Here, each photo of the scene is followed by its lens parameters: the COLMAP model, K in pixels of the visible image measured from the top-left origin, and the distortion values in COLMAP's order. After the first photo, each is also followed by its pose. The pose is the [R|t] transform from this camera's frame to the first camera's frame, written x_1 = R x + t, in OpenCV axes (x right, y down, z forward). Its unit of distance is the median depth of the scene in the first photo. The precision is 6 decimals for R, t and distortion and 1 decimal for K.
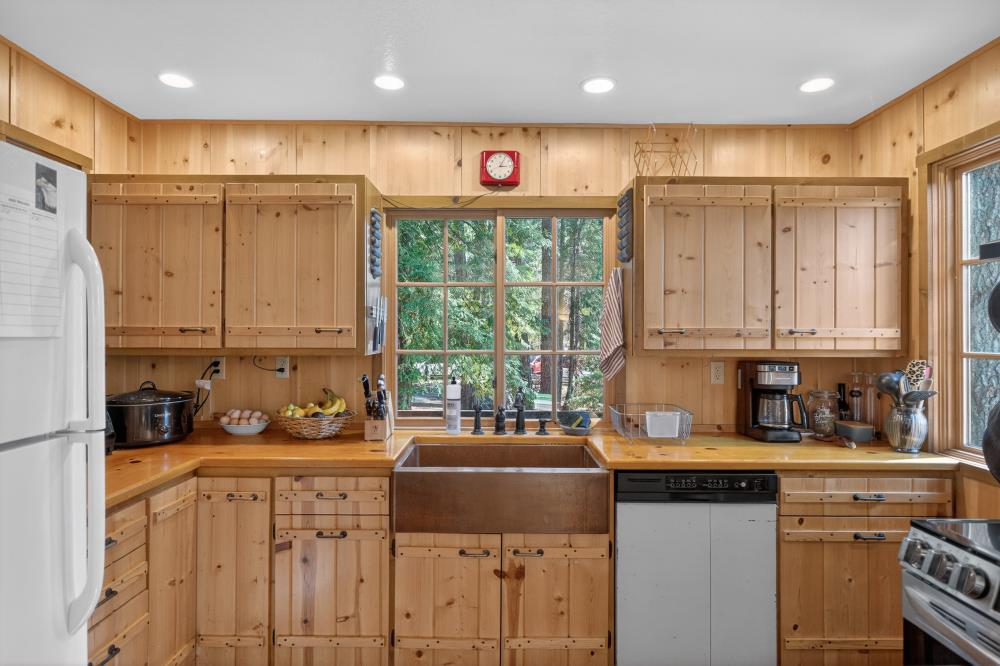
lens RADIAL K [[566.7, 0, 498.6], [0, 566.7, 329.5], [0, 0, 1]] dist [-0.004611, -0.000952]
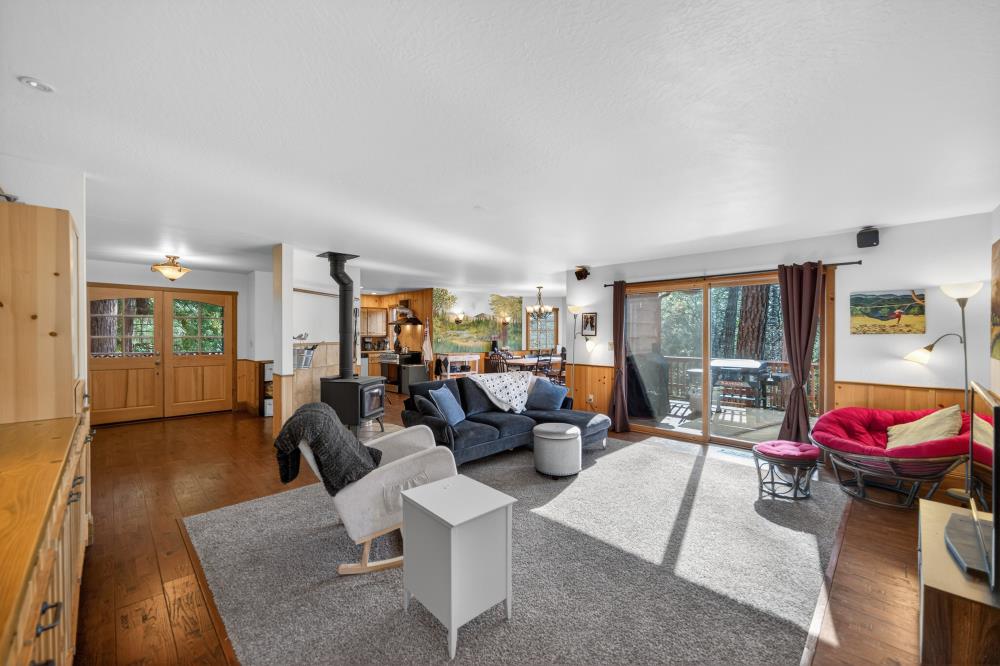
lens RADIAL K [[402.2, 0, 499.5], [0, 402.2, 332.8], [0, 0, 1]] dist [-0.003253, -0.000310]
pose [[0.718116, -0.004033, 0.695912, -1.561651], [0.000842, 0.999988, 0.004926, -0.012763], [-0.695923, -0.002951, 0.718111, -3.210507]]
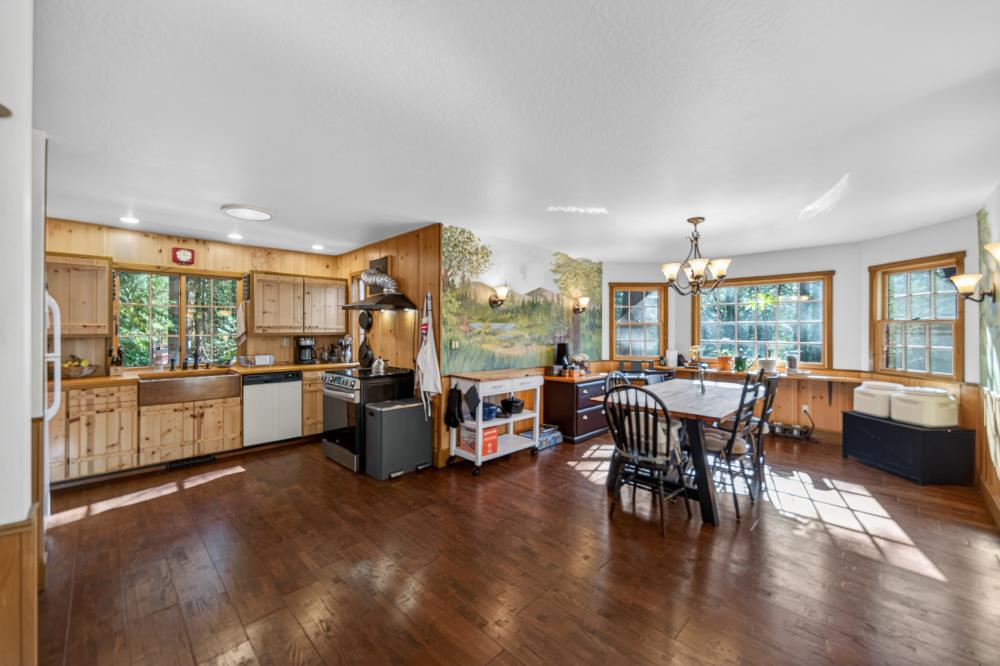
lens RADIAL K [[402.2, 0, 506.1], [0, 402.2, 327.5], [0, 0, 1]] dist [-0.003253, -0.000310]
pose [[0.703459, -0.001891, 0.710734, -0.279527], [-0.000792, 0.999994, 0.003445, 0.000424], [-0.710736, -0.002987, 0.703453, -1.281660]]
